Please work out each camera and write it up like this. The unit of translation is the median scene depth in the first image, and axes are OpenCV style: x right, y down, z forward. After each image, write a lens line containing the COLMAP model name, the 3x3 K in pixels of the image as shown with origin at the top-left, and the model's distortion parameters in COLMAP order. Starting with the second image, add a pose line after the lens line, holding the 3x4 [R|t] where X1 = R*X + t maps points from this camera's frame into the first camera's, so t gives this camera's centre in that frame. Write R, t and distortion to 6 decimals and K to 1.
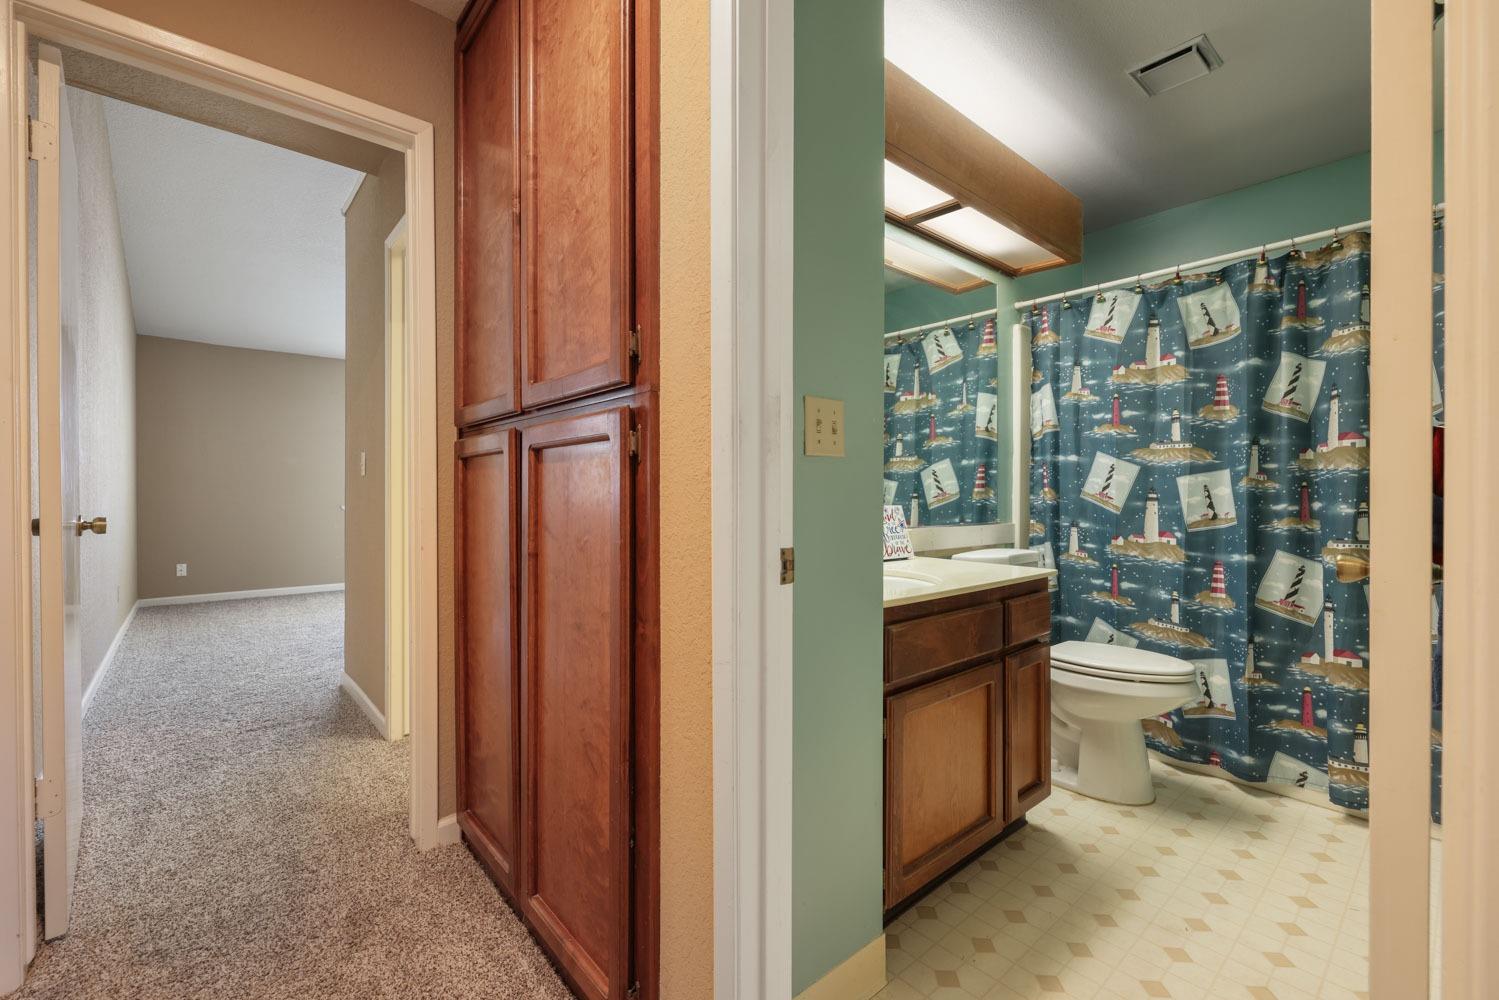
lens RADIAL K [[636.1, 0, 745.6], [0, 636.1, 494.3], [0, 0, 1]] dist [-0.001402, 0.000387]
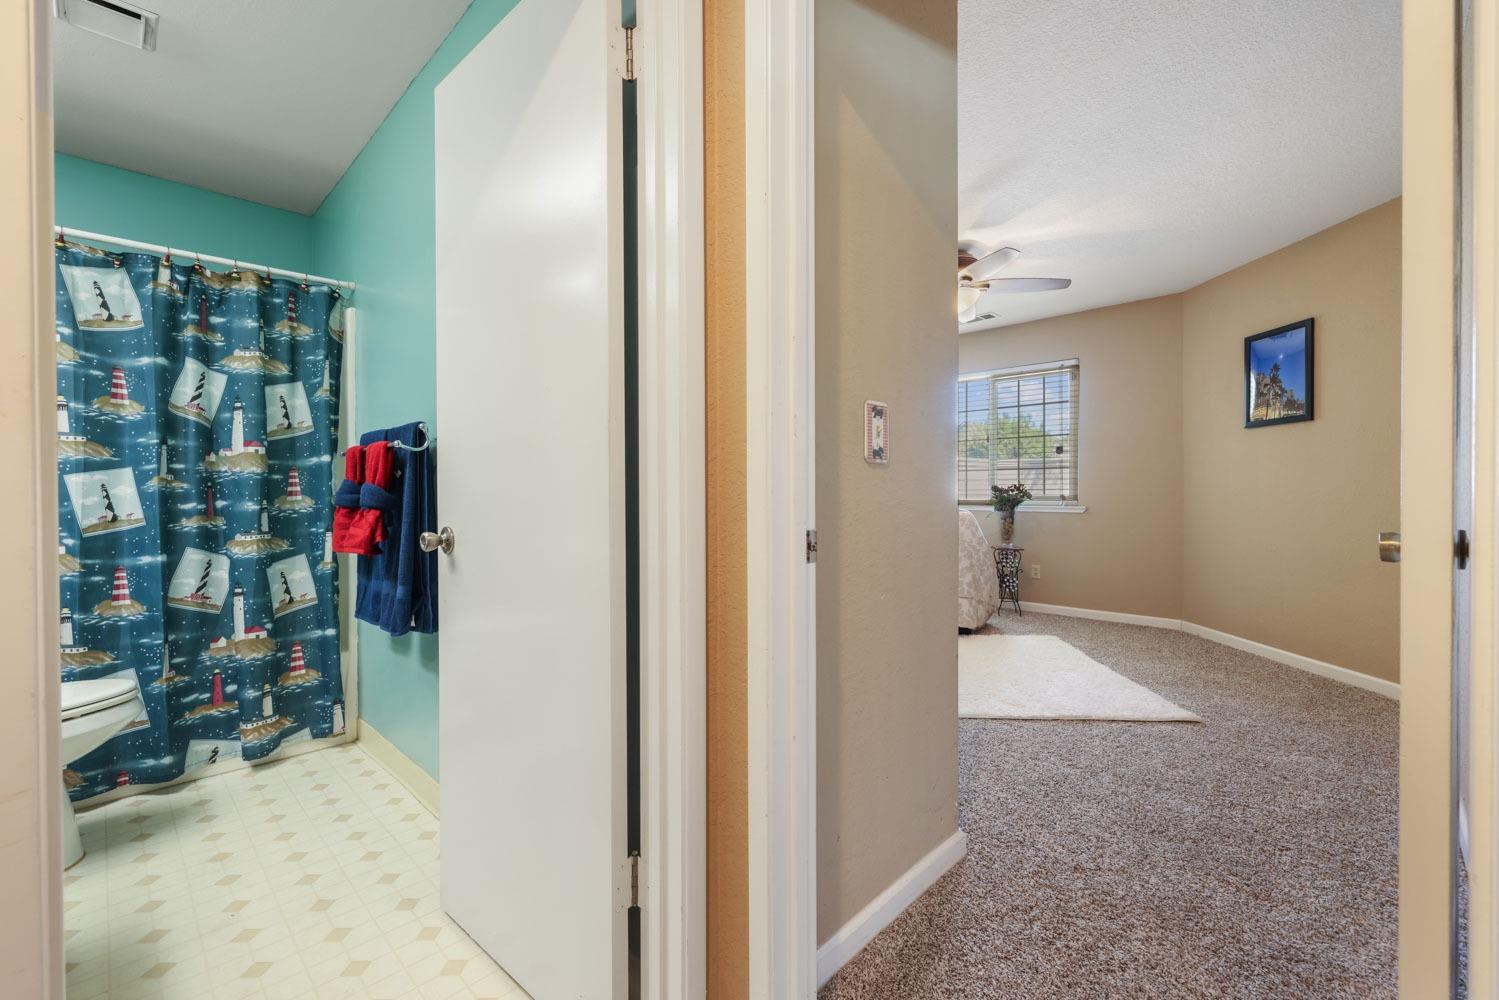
lens RADIAL K [[636.1, 0, 745.6], [0, 636.1, 494.3], [0, 0, 1]] dist [-0.001402, 0.000387]
pose [[-0.075111, -0.006746, 0.997152, -0.261168], [0.006767, 0.999951, 0.007274, -0.000521], [-0.997152, 0.007295, -0.075062, 0.161779]]
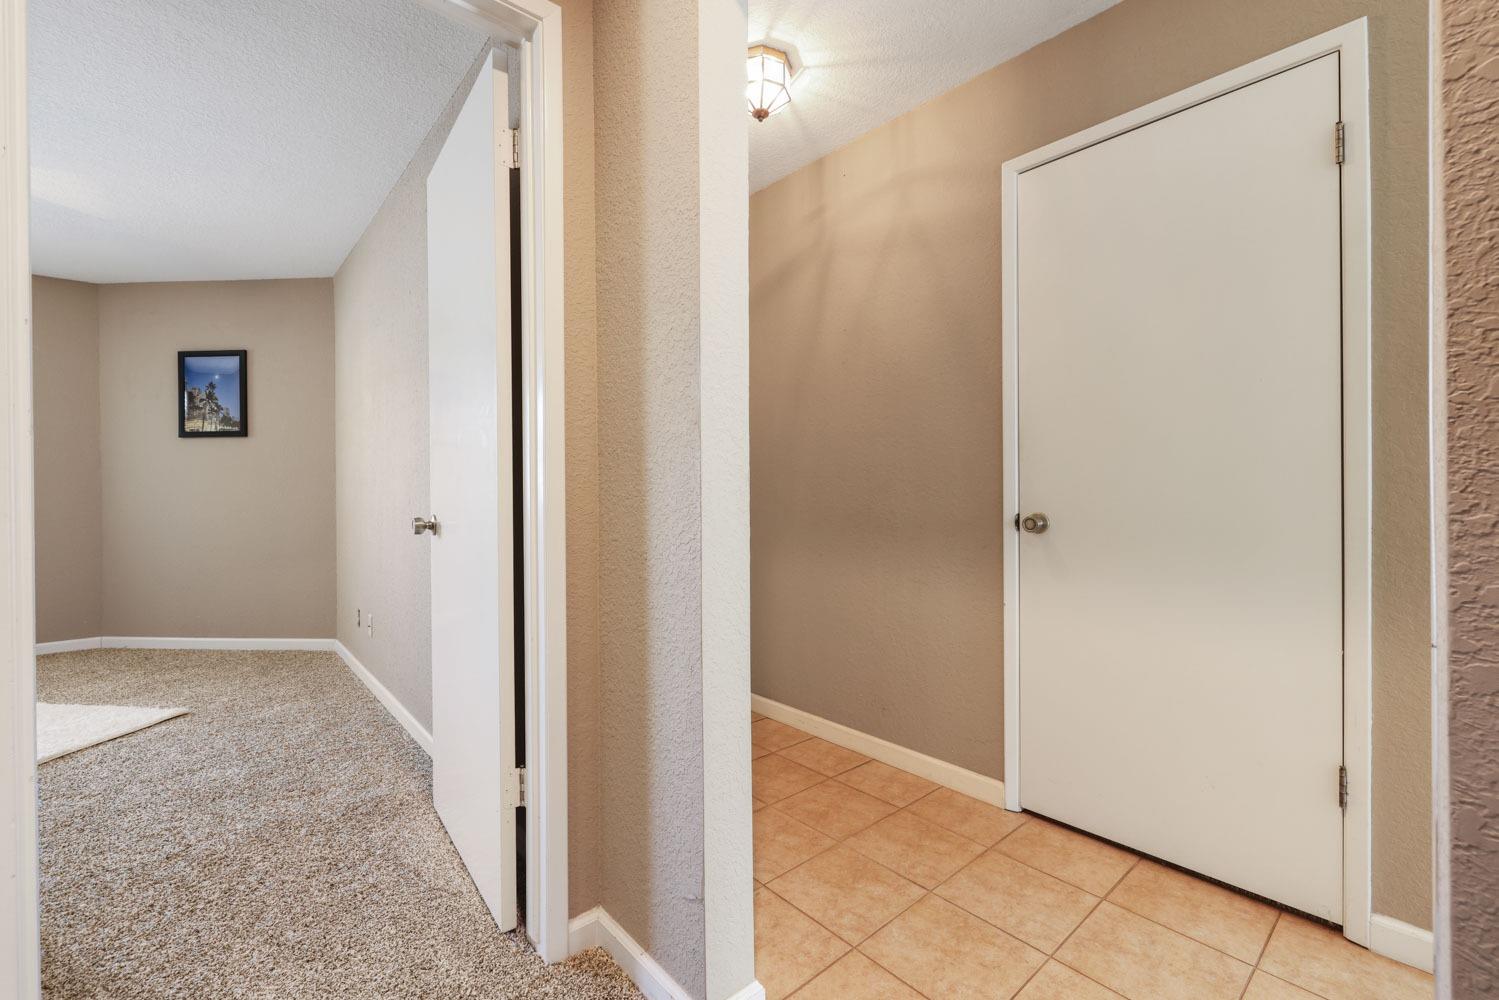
lens RADIAL K [[636.6, 0, 748.9], [0, 636.6, 499.1], [0, 0, 1]] dist [-0.037778, 0.014381]
pose [[-0.999973, 0.006006, -0.004163, -0.259618], [0.005937, 0.999847, 0.016459, -0.001124], [0.004261, 0.016434, -0.999856, 0.474028]]
